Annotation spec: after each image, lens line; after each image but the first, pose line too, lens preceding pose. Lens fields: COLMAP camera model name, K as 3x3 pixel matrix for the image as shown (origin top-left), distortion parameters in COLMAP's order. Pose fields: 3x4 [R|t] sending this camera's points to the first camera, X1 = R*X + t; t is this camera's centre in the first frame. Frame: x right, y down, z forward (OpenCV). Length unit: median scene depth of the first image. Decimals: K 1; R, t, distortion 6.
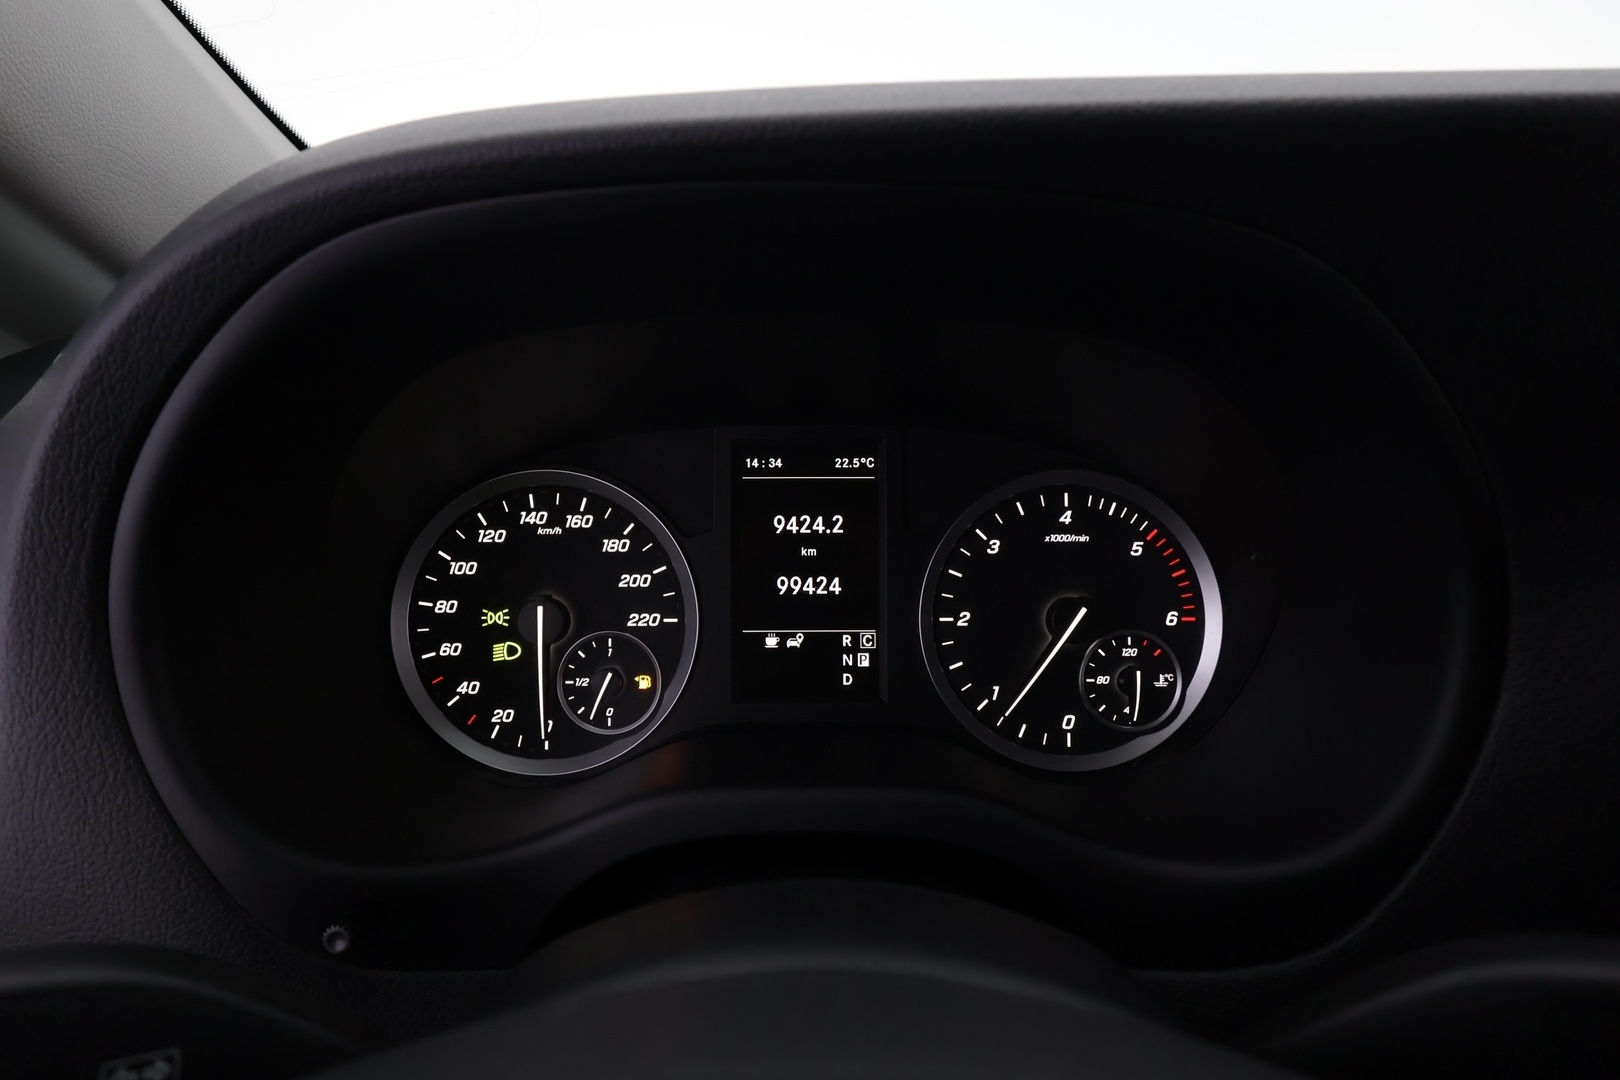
lens RADIAL K [[895.5, 0, 805.8], [0, 895.5, 528.7], [0, 0, 1]] dist [0.024153, -0.004904]
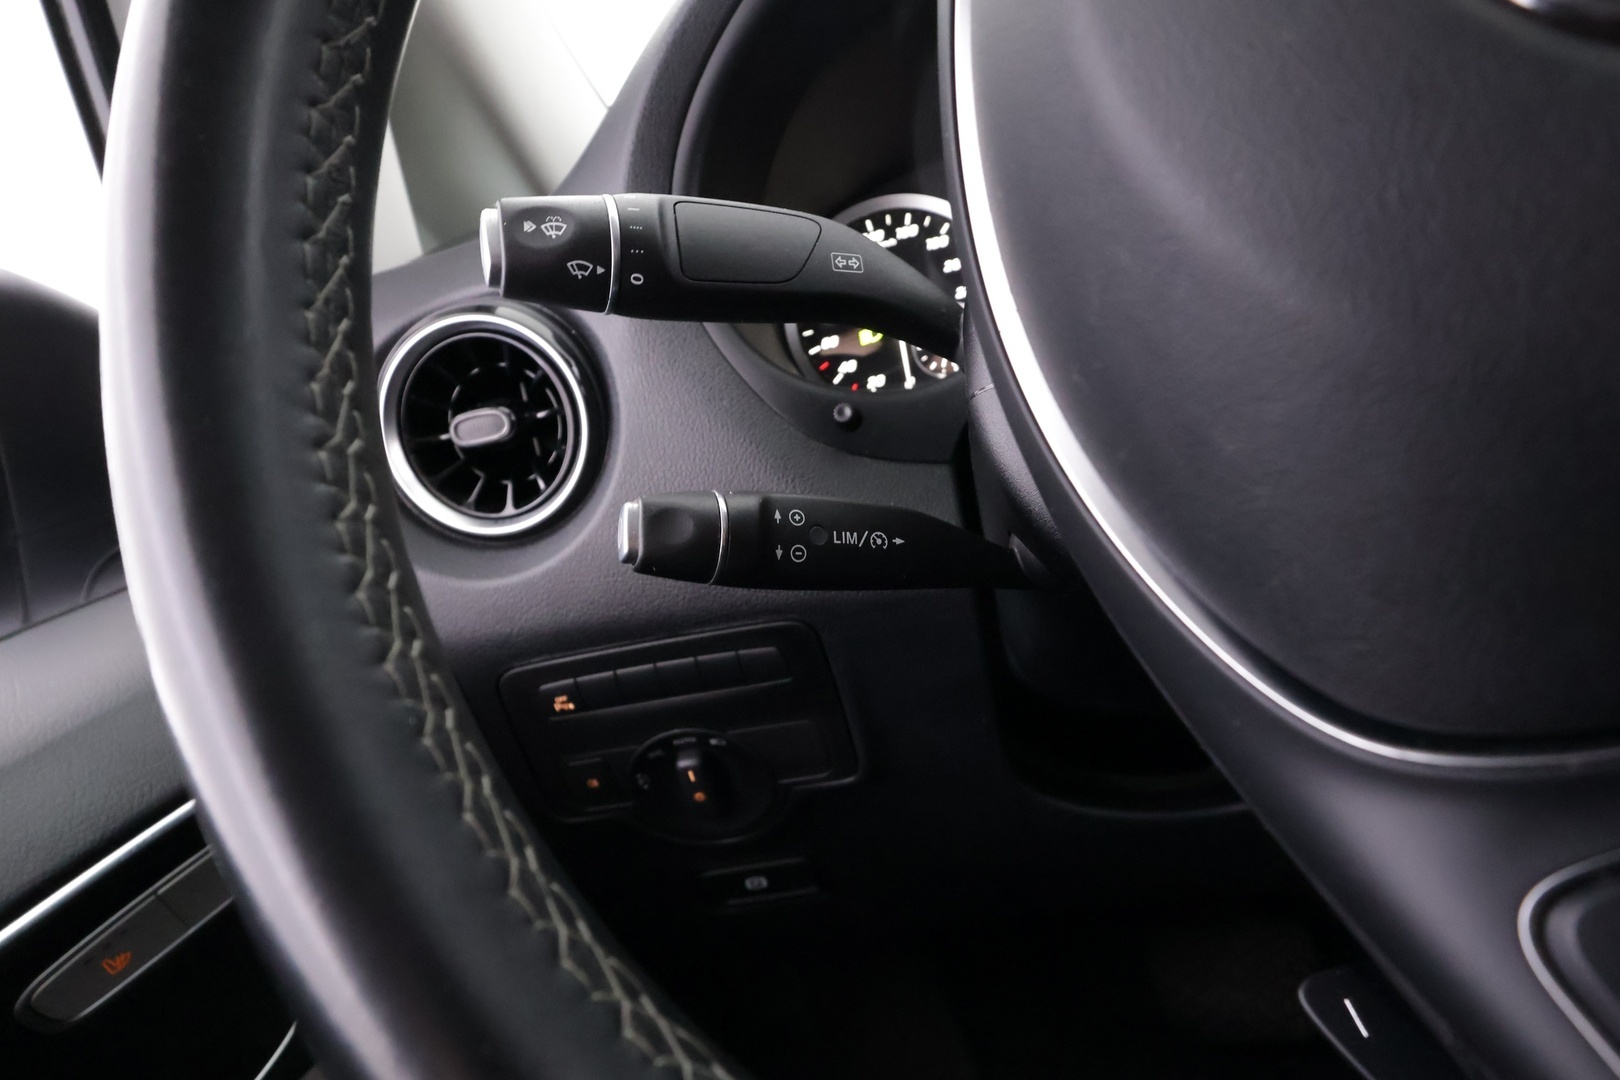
lens RADIAL K [[895.5, 0, 824.5], [0, 895.5, 527.0], [0, 0, 1]] dist [0.024153, -0.004904]
pose [[0.971903, -0.172935, -0.159682, -0.234724], [0.161968, 0.983595, -0.079414, 0.502757], [0.170796, 0.051319, 0.983969, -0.294384]]
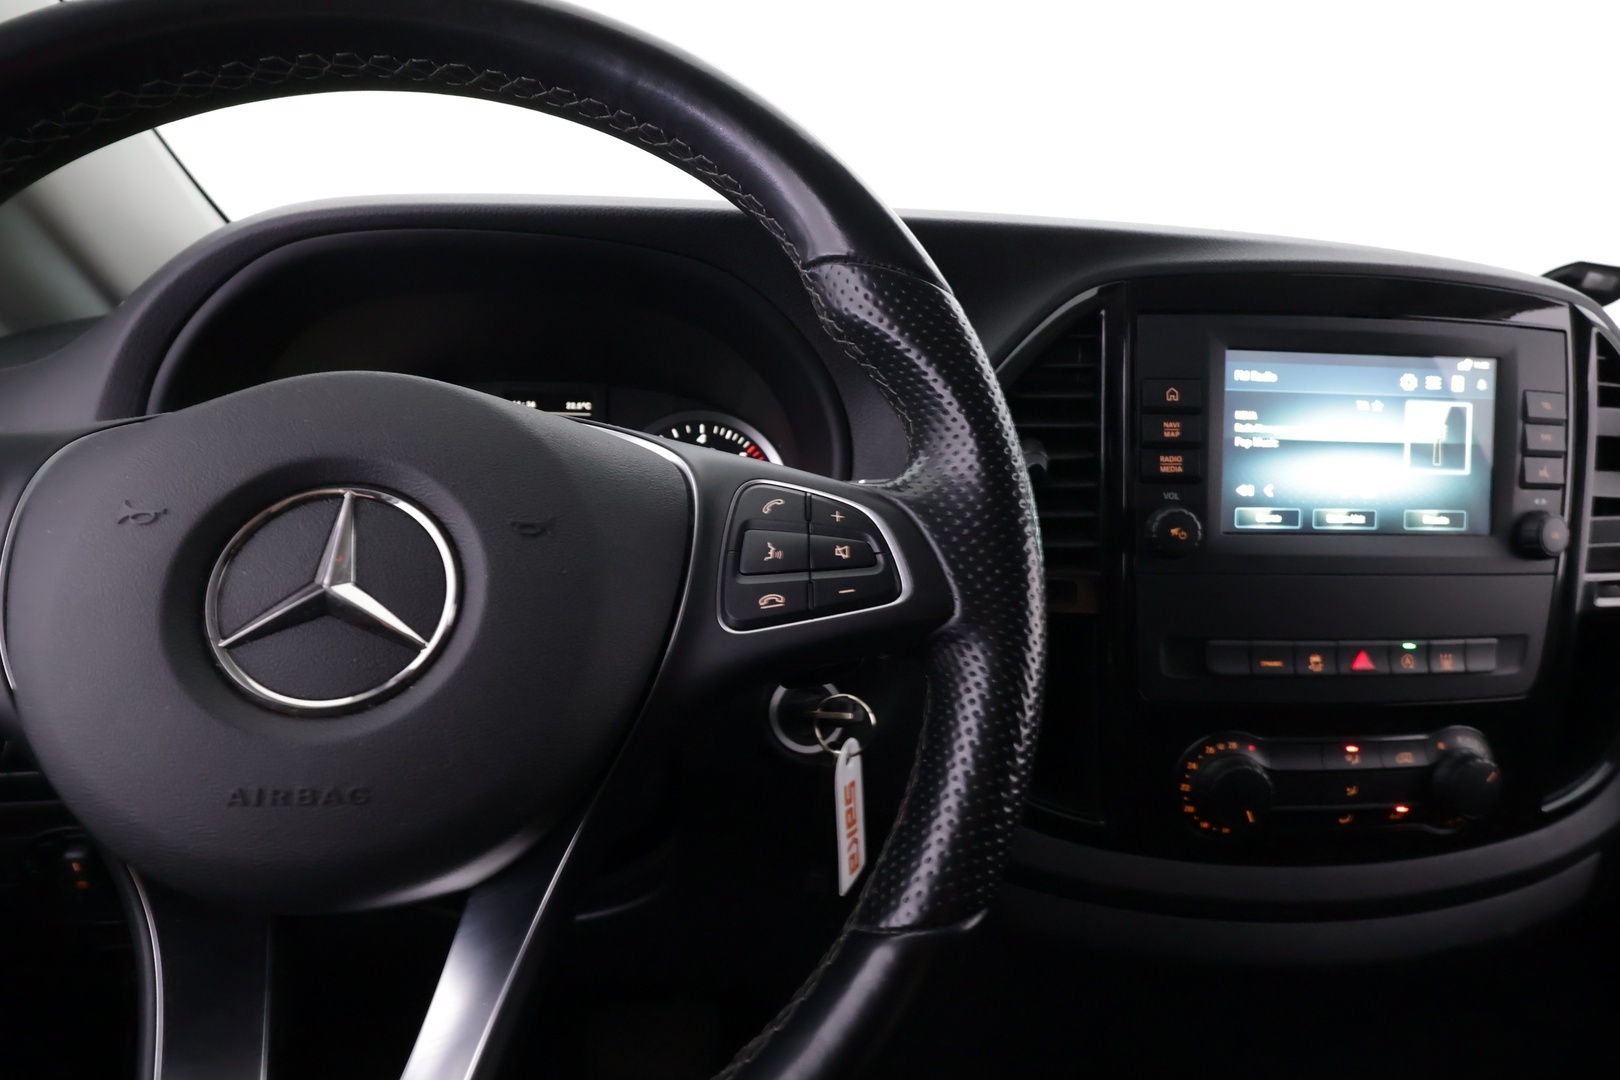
lens RADIAL K [[895.5, 0, 801.4], [0, 895.5, 521.2], [0, 0, 1]] dist [0.024153, -0.004904]
pose [[0.990801, 0.005067, 0.135234, 0.249790], [0.010206, 0.993655, -0.112005, 0.346741], [-0.134944, 0.112354, 0.984463, -0.727439]]
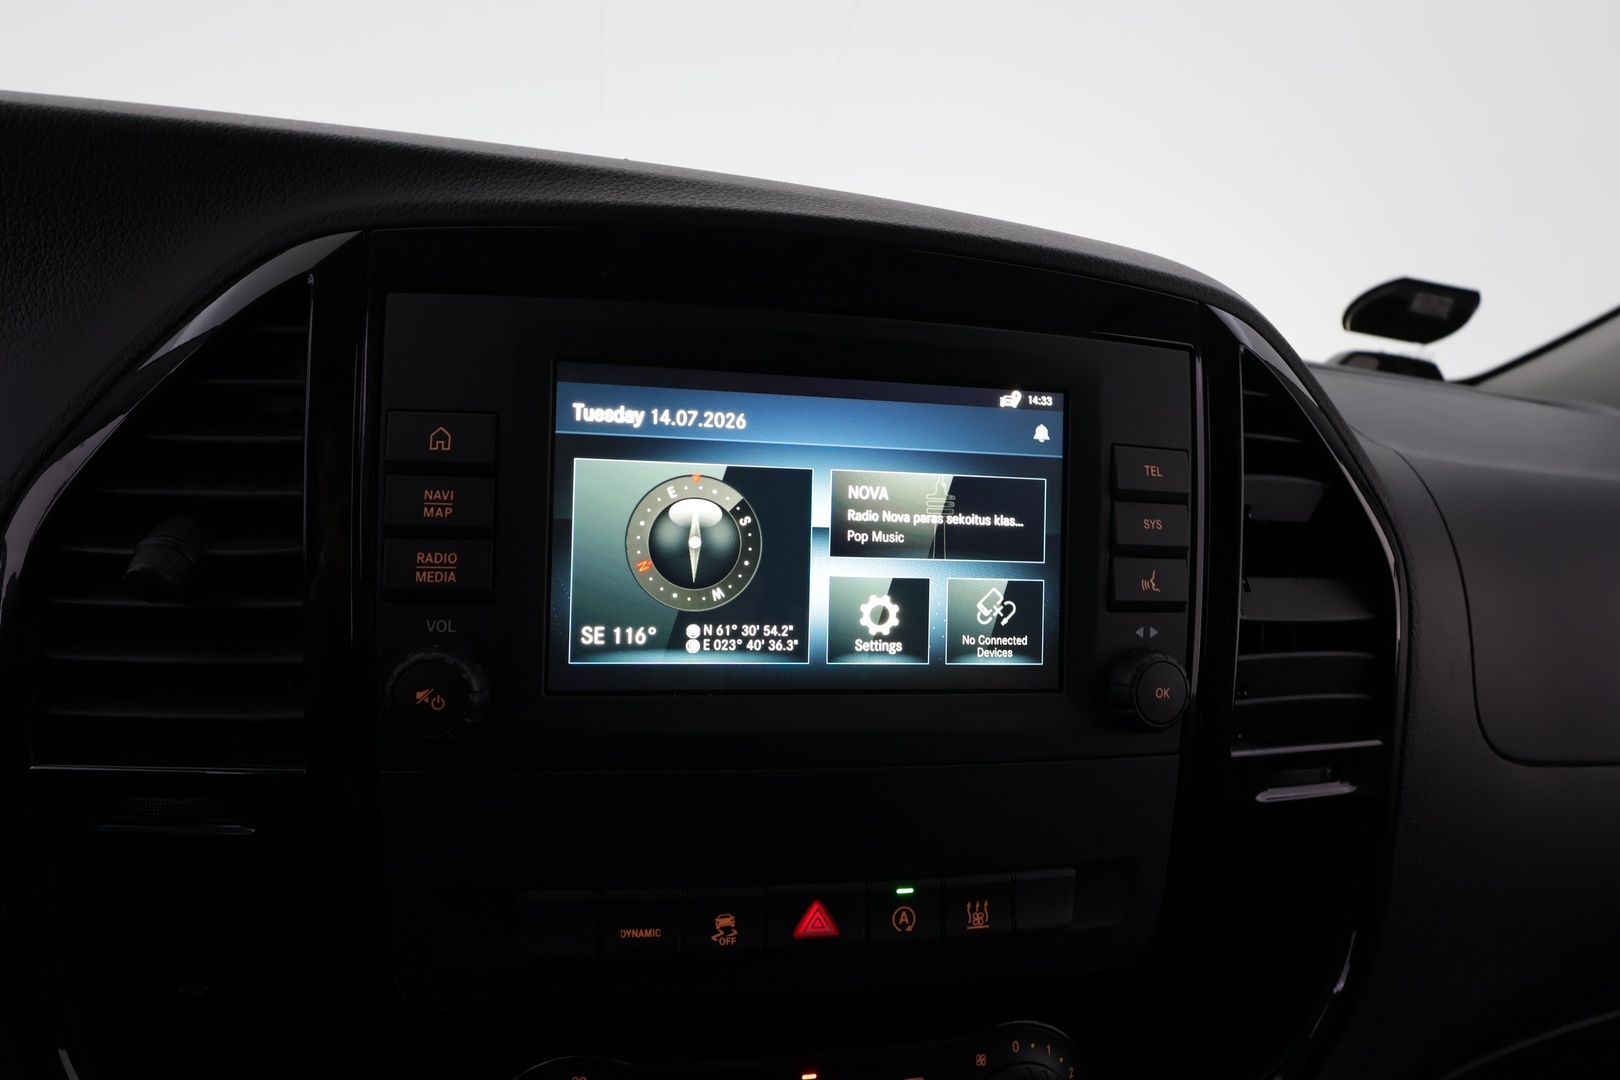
lens RADIAL K [[1017.7, 0, 802.9], [0, 1017.7, 548.6], [0, 0, 1]] dist [0.009838, -0.000394]
pose [[0.980268, 0.019379, 0.196722, 1.116071], [0.009978, 0.989063, -0.147155, 0.224091], [-0.197422, 0.146214, 0.969353, -0.338142]]
